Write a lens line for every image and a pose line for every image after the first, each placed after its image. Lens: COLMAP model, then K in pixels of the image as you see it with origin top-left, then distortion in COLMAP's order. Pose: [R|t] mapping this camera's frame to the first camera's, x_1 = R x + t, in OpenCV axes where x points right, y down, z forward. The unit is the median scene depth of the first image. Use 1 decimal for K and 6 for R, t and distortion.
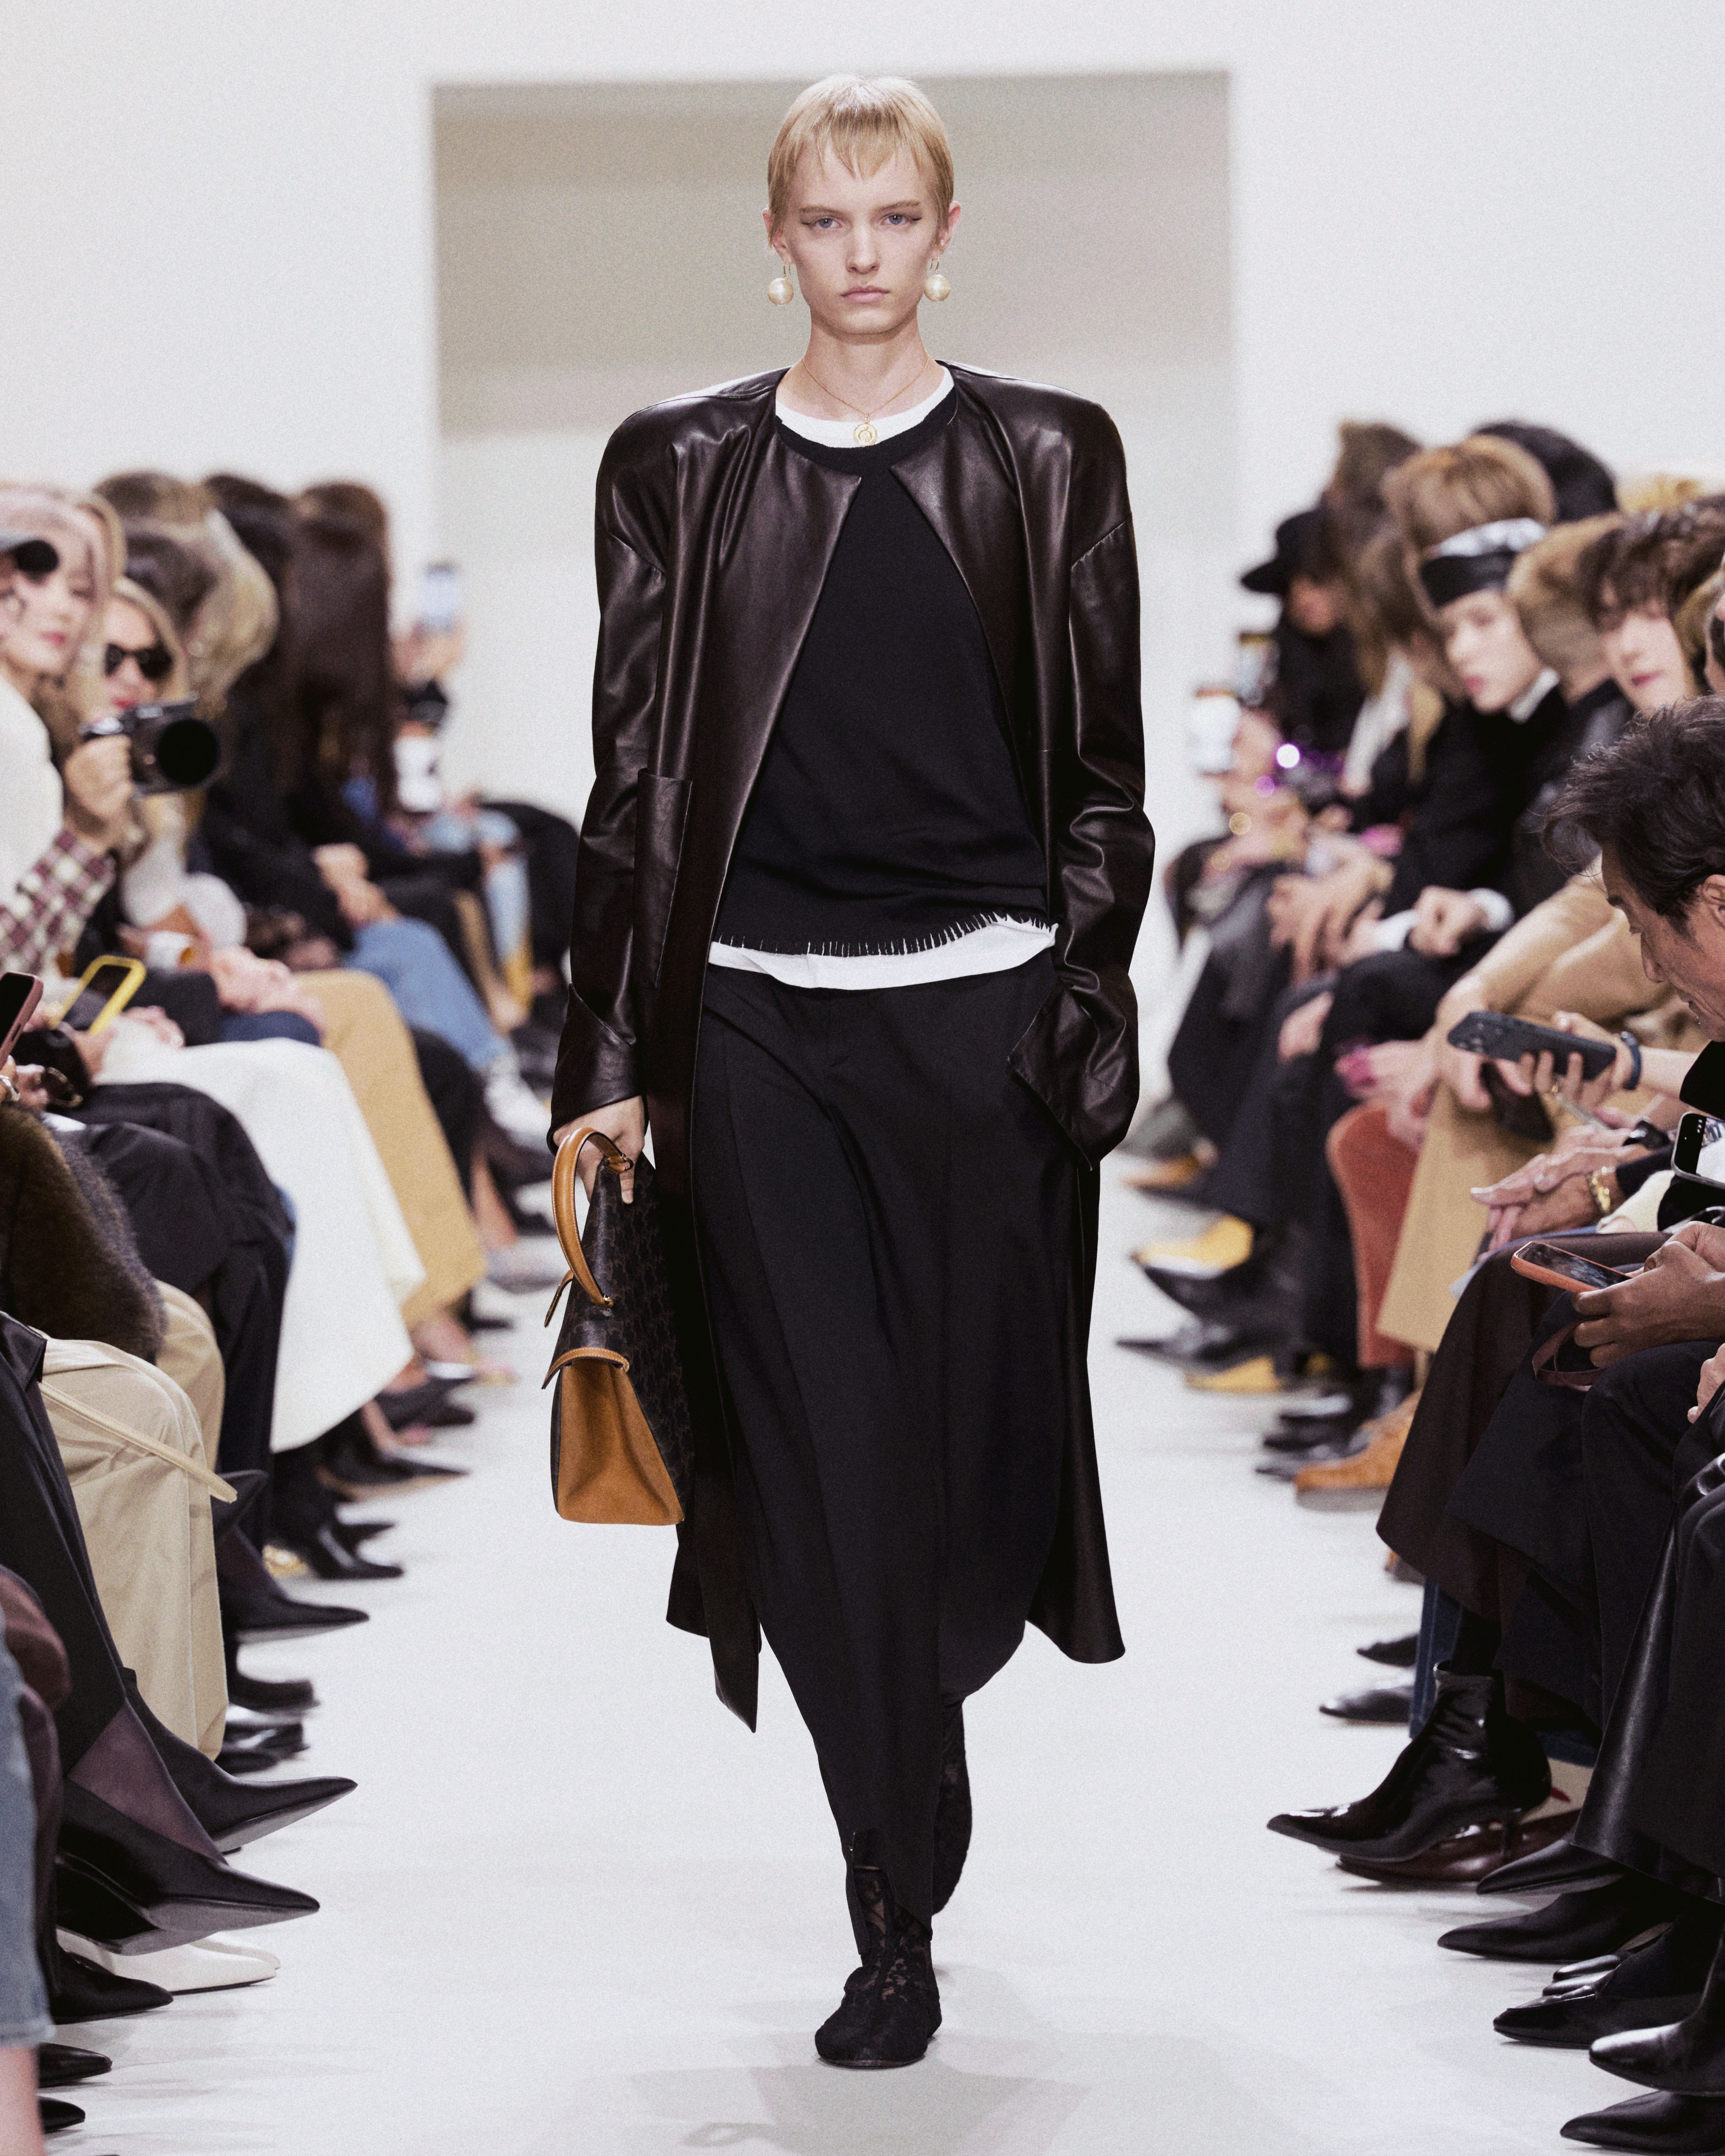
lens RADIAL K [[9698.8, 0, 852.3], [0, 9698.8, 1058.2], [0, 0, 1]] dist [0.310895, 0.000000]
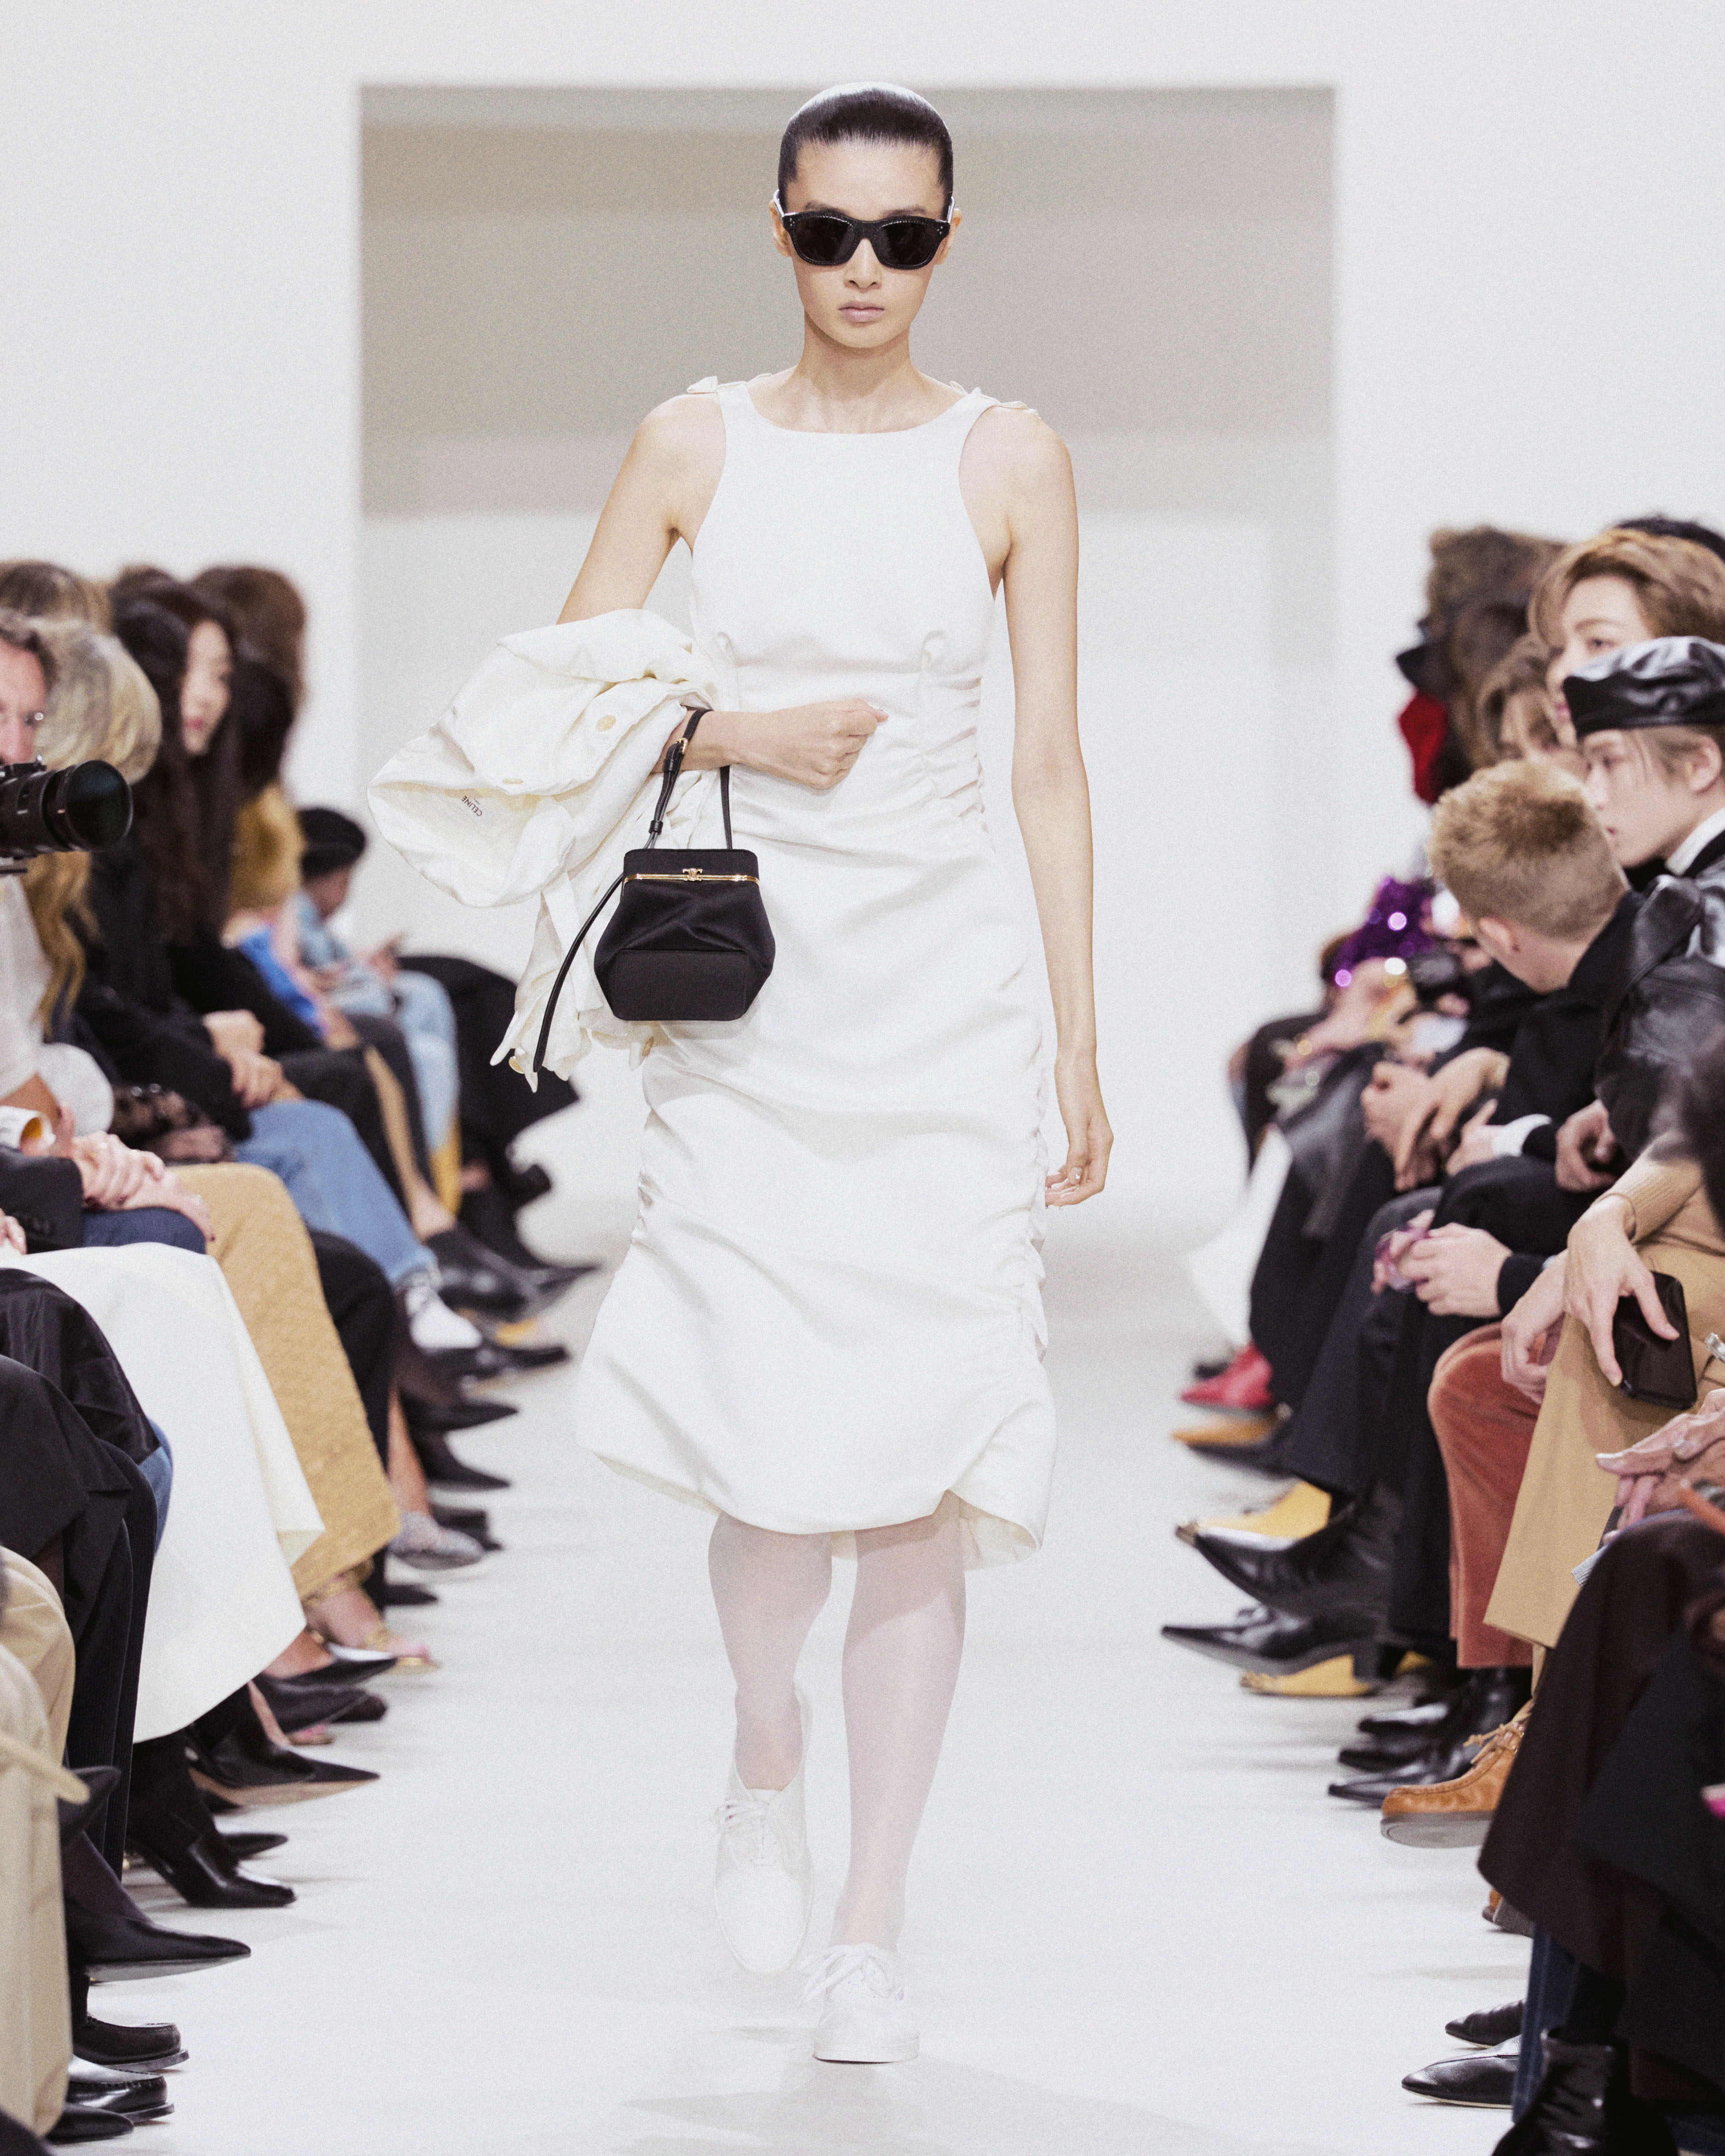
lens RADIAL K [[10514.3, 0, 863.7], [0, 10514.3, 1093.7], [0, 0, 1]] dist [0.438182, 0.000000]
pose [[0.999777, 0.019201, 0.008758, -0.006950], [-0.019044, 0.999662, -0.017715, 0.000050], [-0.009095, 0.017544, 0.999805, 0.107030]]
